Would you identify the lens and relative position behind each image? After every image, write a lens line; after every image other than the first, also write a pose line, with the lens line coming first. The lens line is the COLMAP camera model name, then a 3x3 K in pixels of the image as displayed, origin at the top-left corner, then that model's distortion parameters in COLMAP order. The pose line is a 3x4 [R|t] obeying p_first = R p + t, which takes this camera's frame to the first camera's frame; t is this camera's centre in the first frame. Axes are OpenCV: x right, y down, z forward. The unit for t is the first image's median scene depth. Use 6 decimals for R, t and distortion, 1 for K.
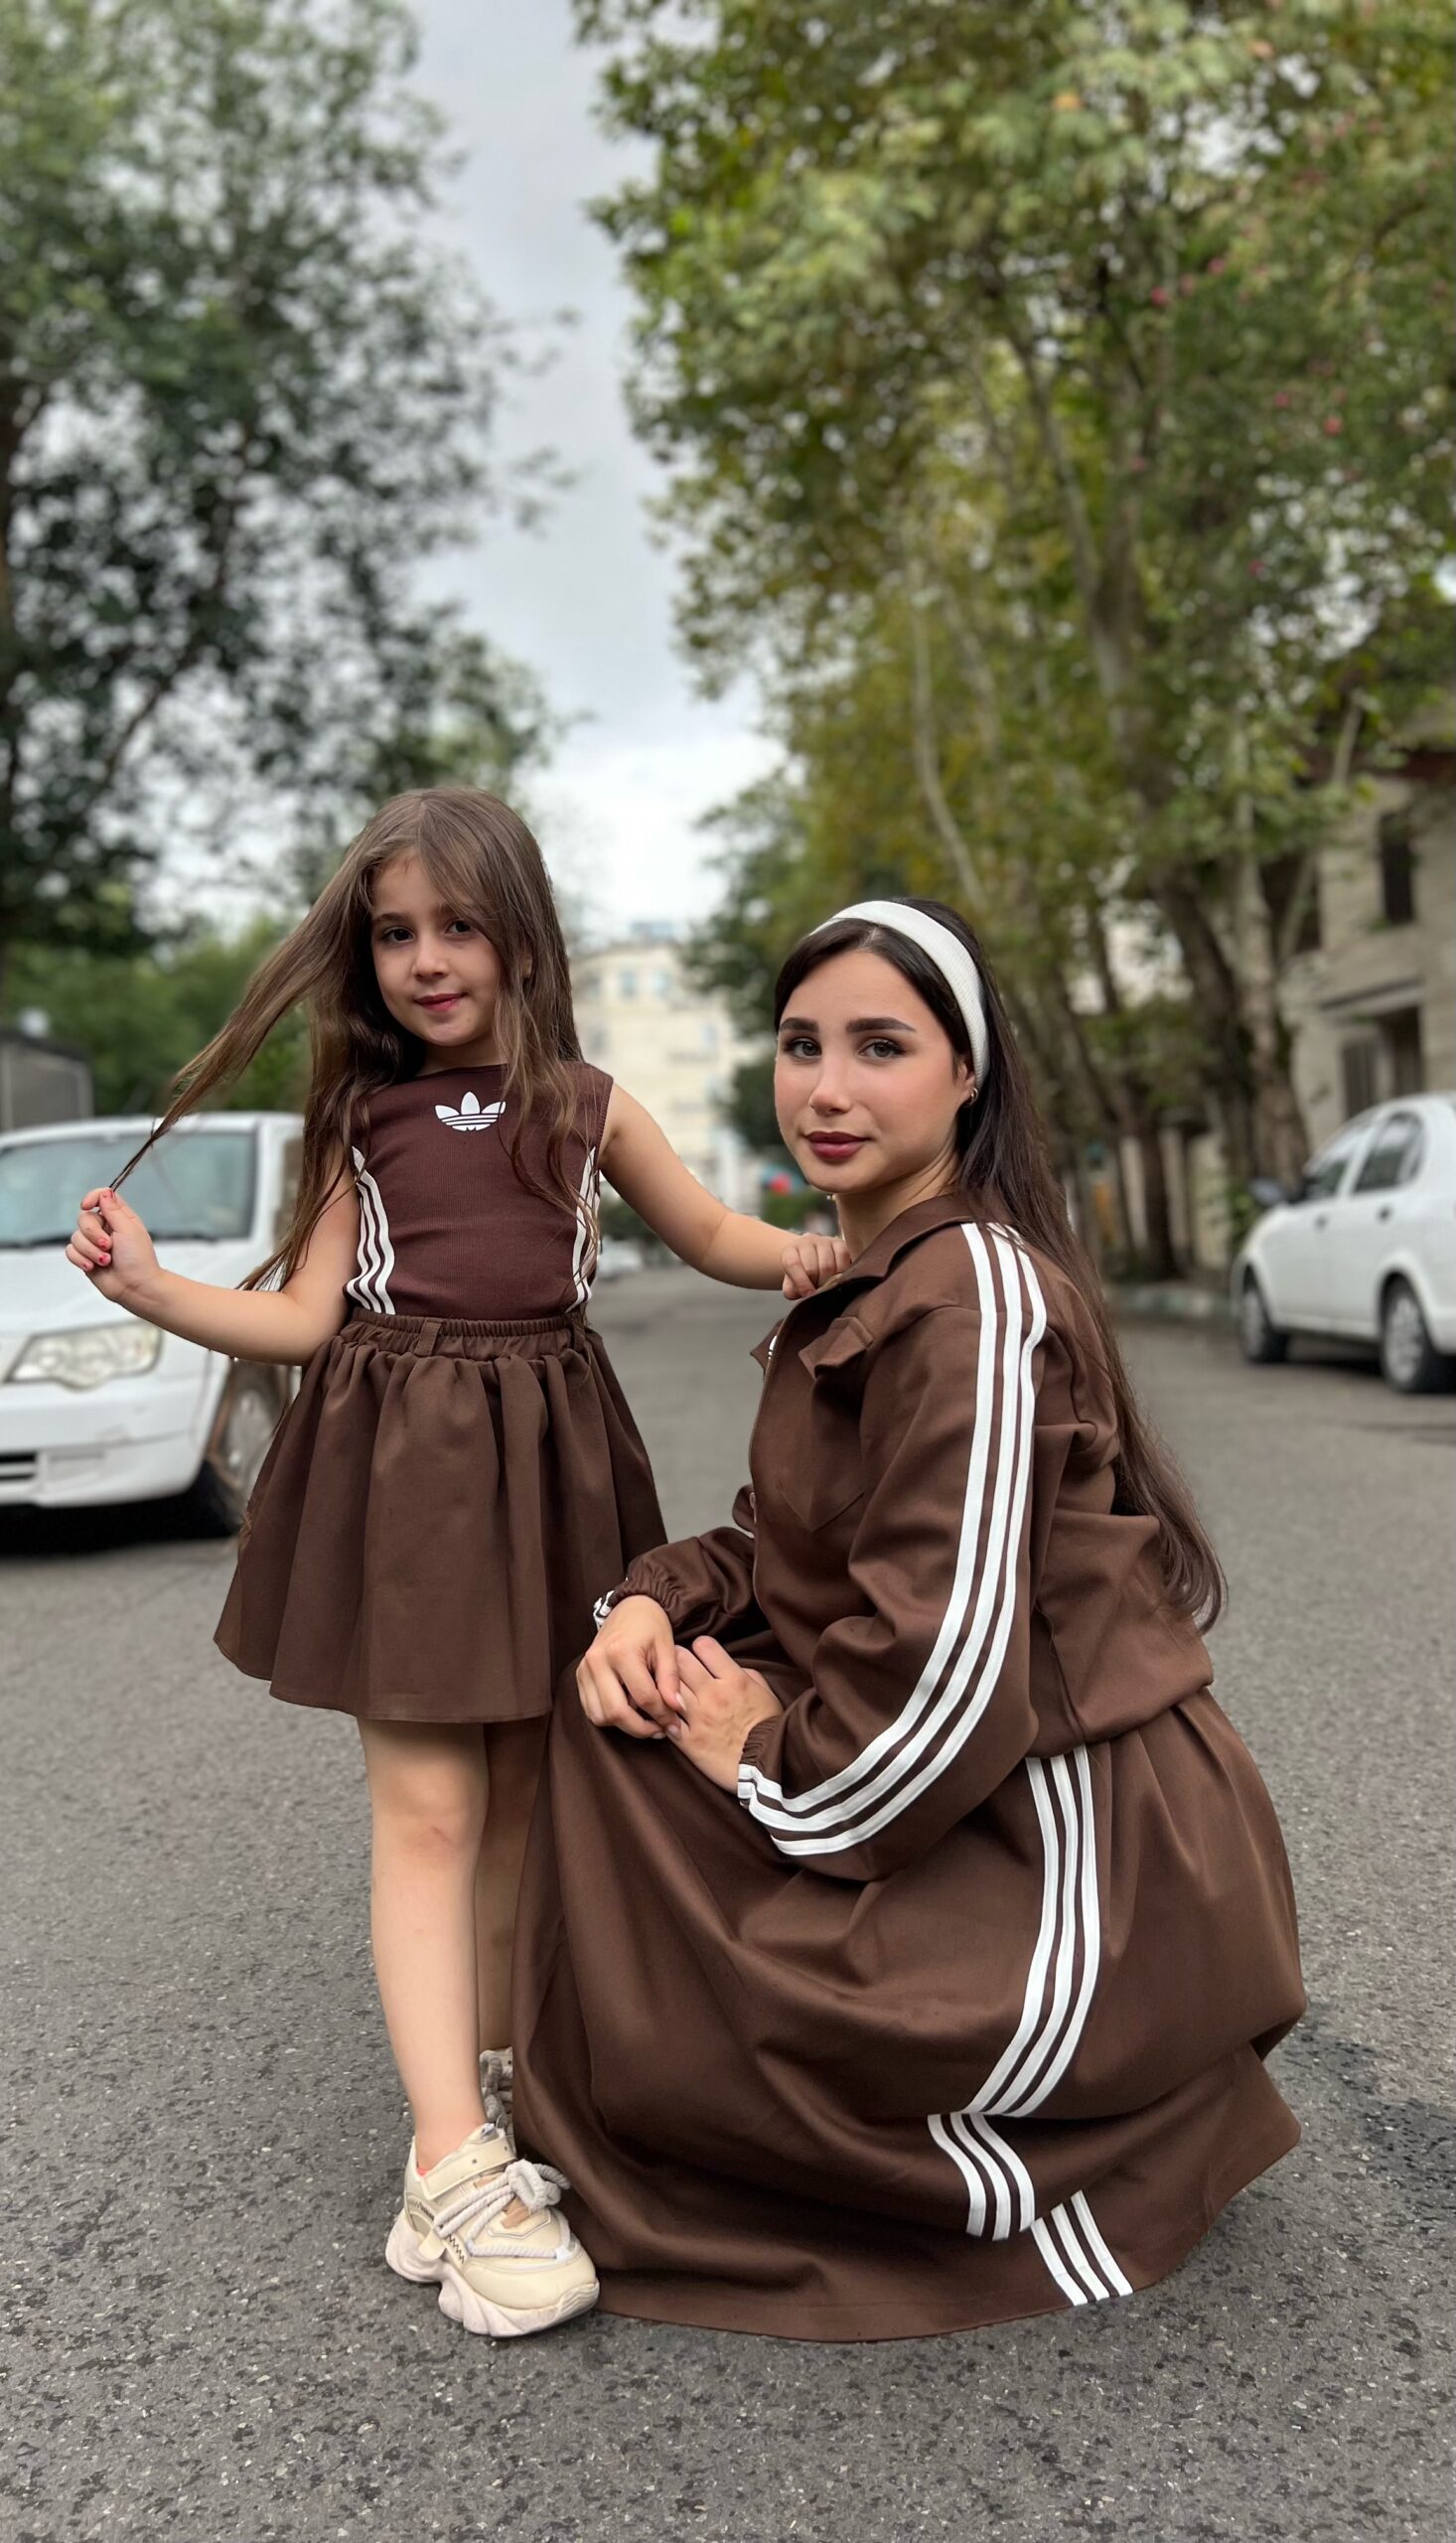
lens RADIAL K [[1889.0, 0, 725.7], [0, 1889.0, 1278.4], [0, 0, 1]] dist [-0.003303, 0.004425]
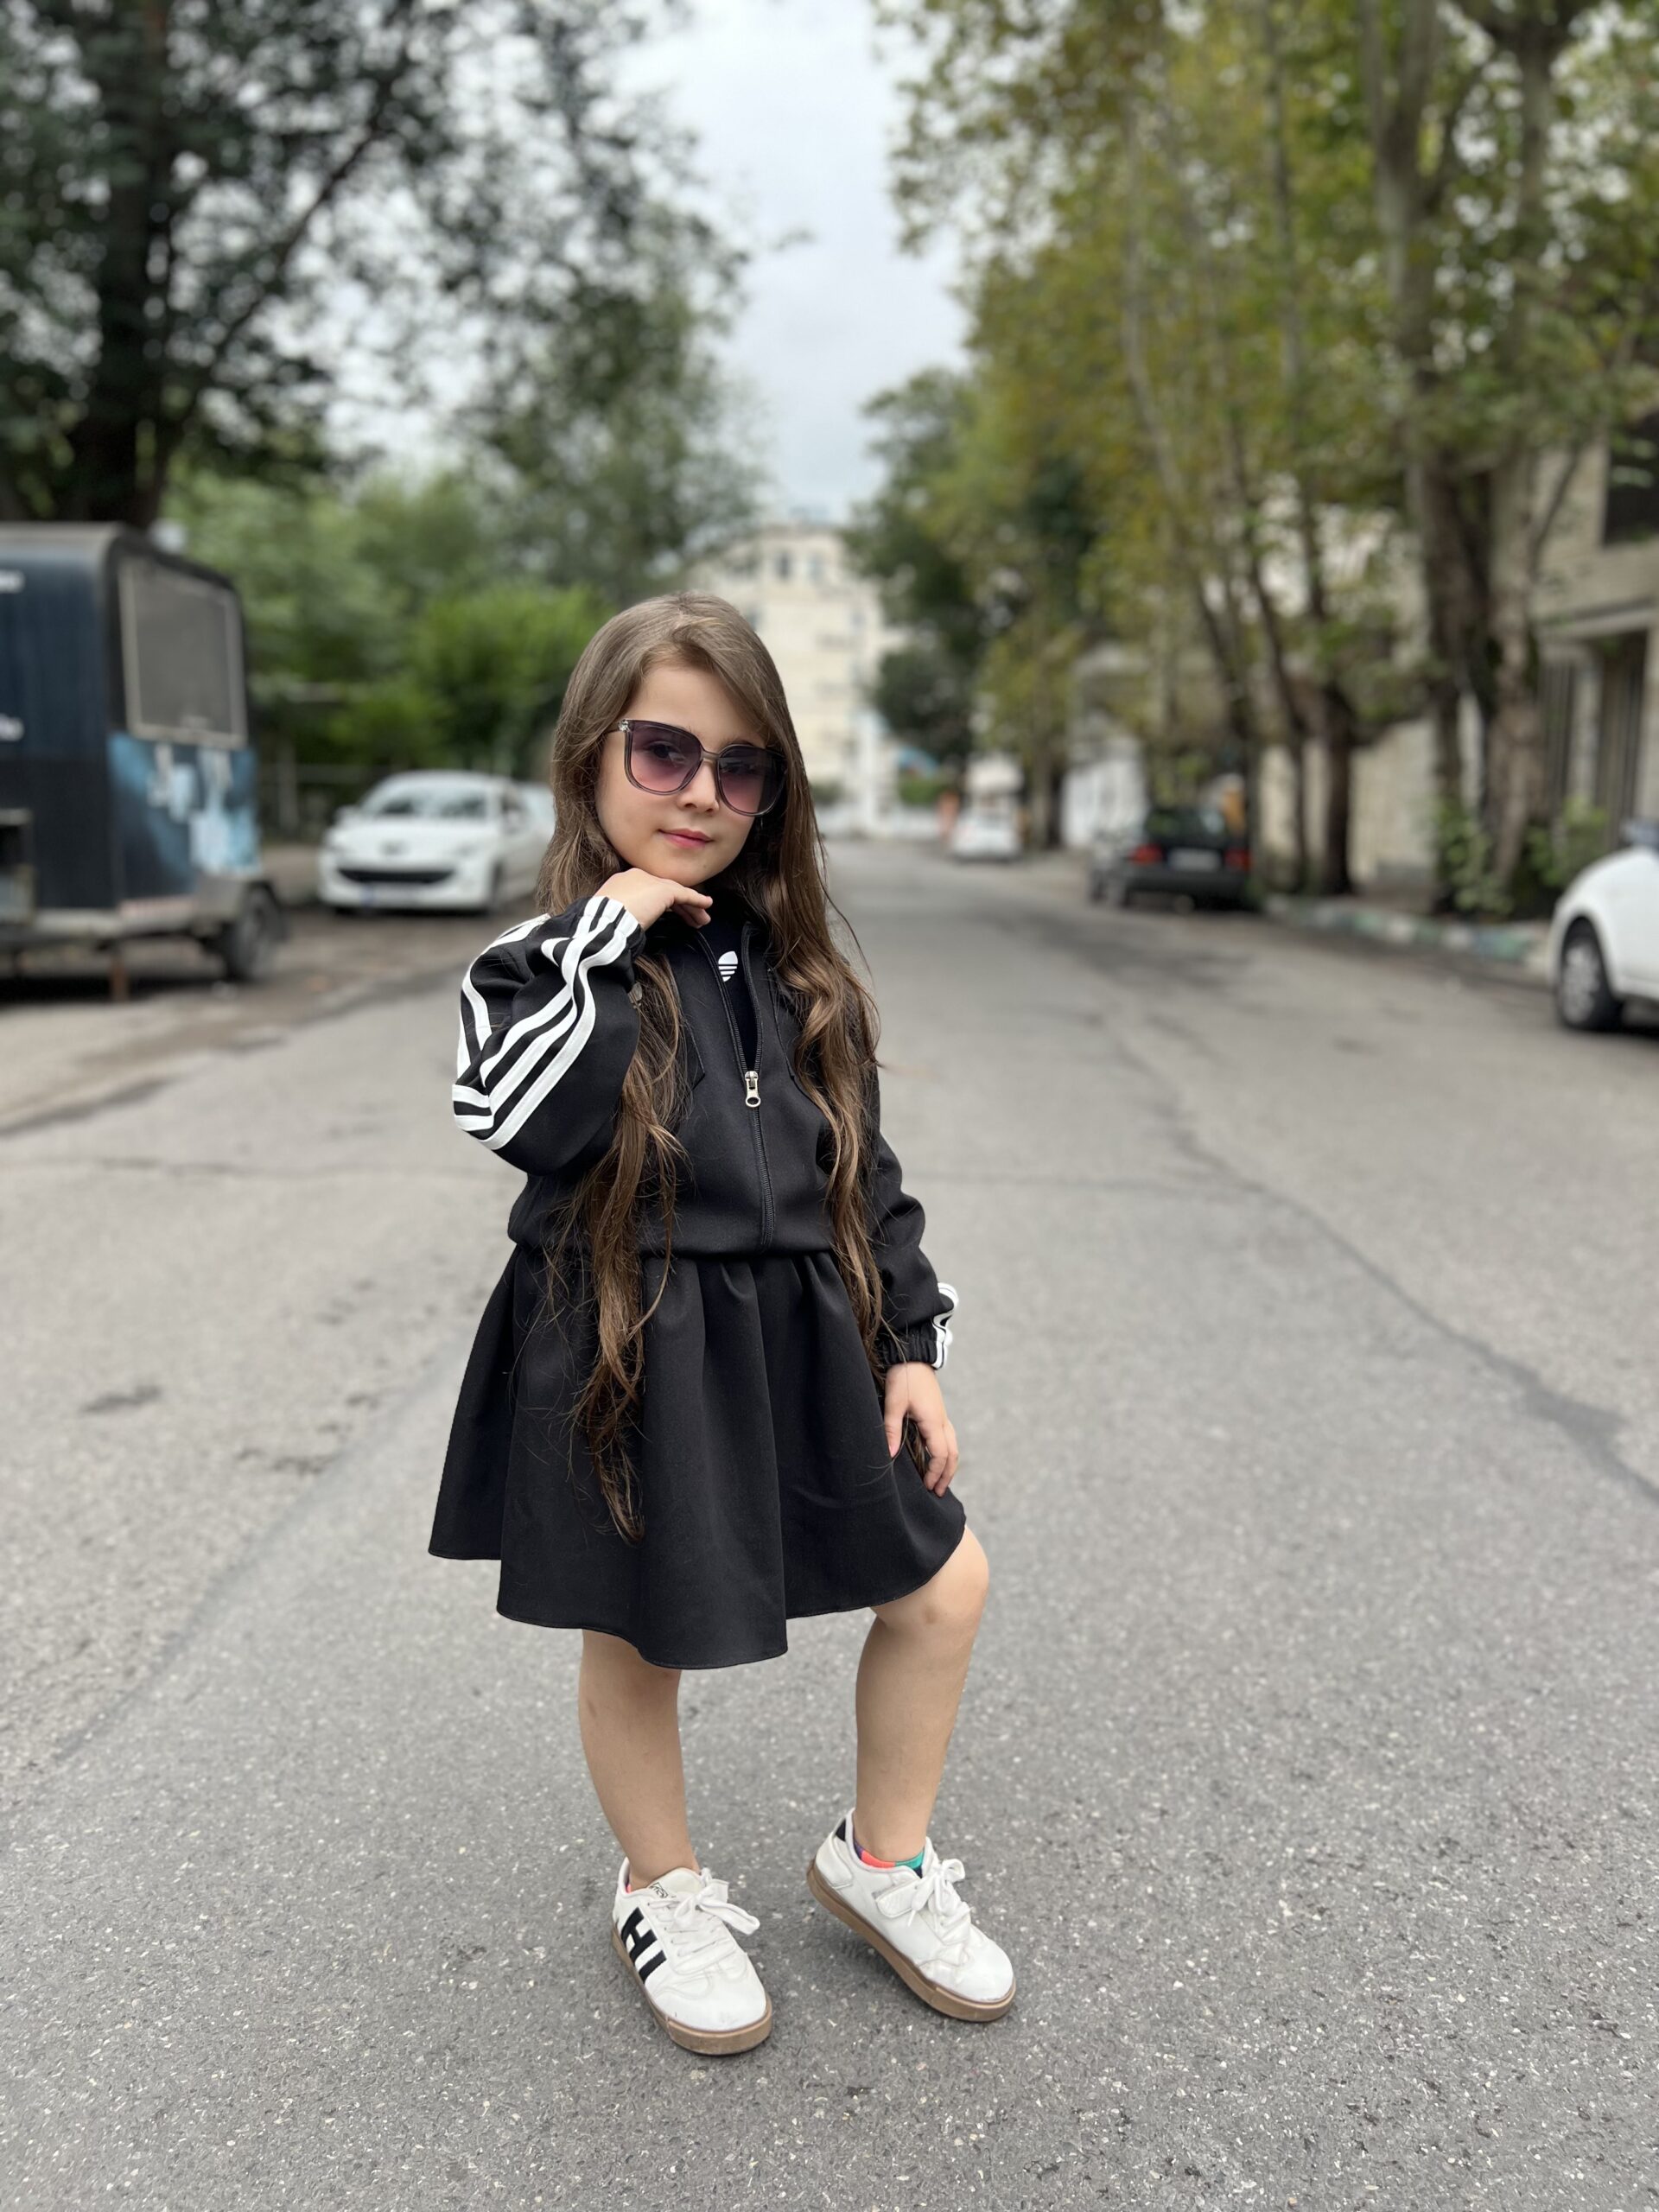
lens RADIAL K [[1654.9, 0, 822.6], [0, 1654.9, 1113.3], [0, 0, 1]] dist [0.012561, -0.002357]
pose [[0.998022, 0.062769, -0.003464, -0.033604], [-0.061427, 0.985429, 0.158608, -0.009946], [0.013370, -0.158082, 0.987336, 0.132331]]
